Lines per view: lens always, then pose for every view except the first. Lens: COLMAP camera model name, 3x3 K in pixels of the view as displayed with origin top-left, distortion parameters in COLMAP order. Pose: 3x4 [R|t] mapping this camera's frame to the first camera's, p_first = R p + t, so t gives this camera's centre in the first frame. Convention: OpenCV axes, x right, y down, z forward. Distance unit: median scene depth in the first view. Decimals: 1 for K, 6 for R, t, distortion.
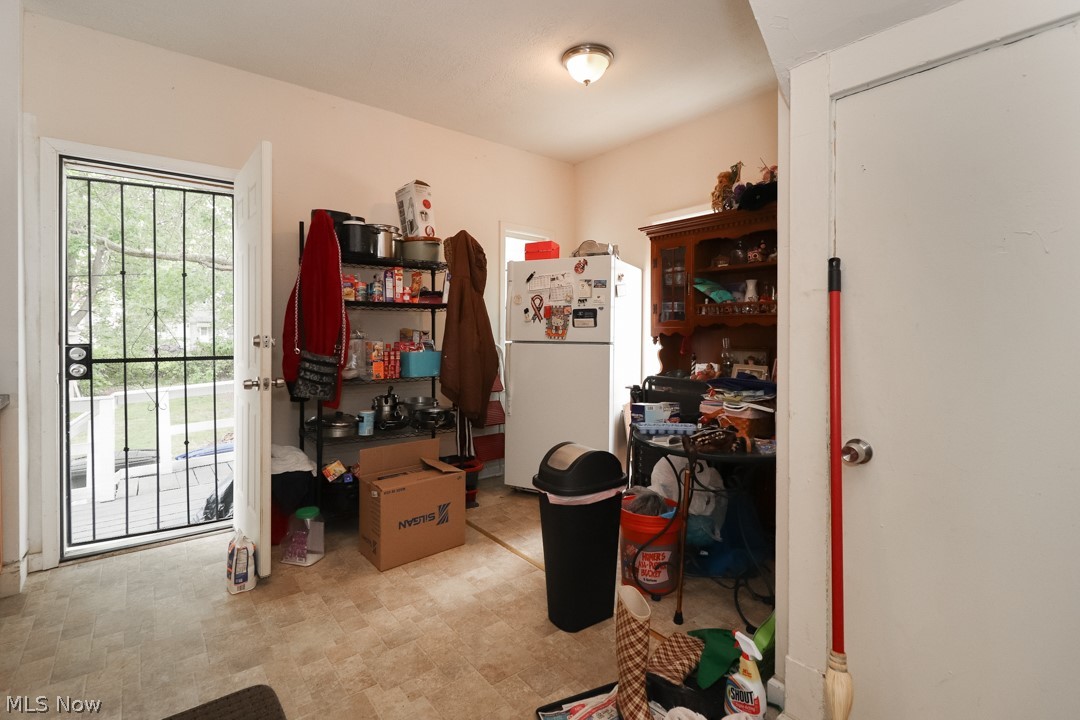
lens RADIAL K [[515.5, 0, 532.6], [0, 515.5, 338.6], [0, 0, 1]] dist [0.003354, -0.003790]
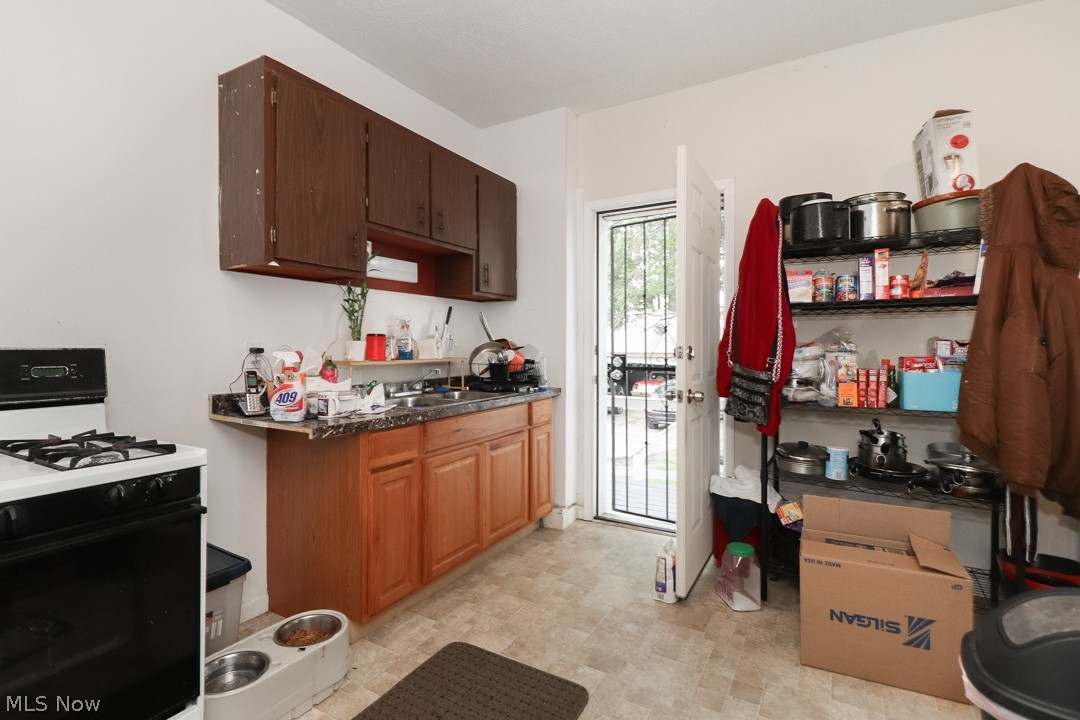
lens RADIAL K [[515.5, 0, 527.3], [0, 515.5, 346.2], [0, 0, 1]] dist [0.003354, -0.003790]
pose [[0.350295, -0.005549, -0.936623, 0.245833], [-0.010022, 0.999903, -0.009672, 0.004946], [0.936586, 0.012775, 0.350205, 0.335884]]
